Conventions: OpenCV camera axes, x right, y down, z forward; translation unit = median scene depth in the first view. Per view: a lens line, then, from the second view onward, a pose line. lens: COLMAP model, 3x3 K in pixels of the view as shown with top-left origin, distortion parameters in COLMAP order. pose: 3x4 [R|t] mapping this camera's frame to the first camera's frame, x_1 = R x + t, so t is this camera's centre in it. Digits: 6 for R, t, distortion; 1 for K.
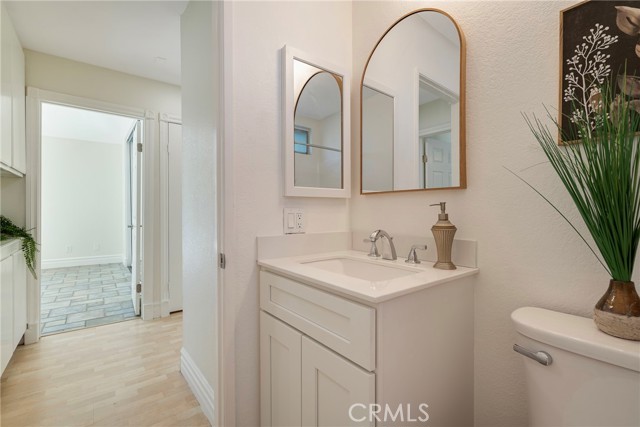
lens RADIAL K [[288.6, 0, 320.9], [0, 288.6, 211.4], [0, 0, 1]] dist [-0.001751, -0.000233]
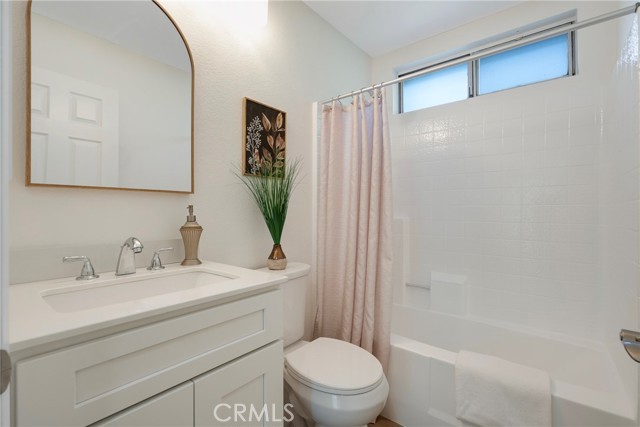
lens RADIAL K [[285.4, 0, 317.7], [0, 285.4, 212.3], [0, 0, 1]] dist [-0.001240, -0.000239]
pose [[-0.208897, -0.011776, 0.977867, -0.853837], [-0.002426, 0.999931, 0.011524, -0.021192], [-0.977935, 0.000035, -0.208911, 0.837827]]
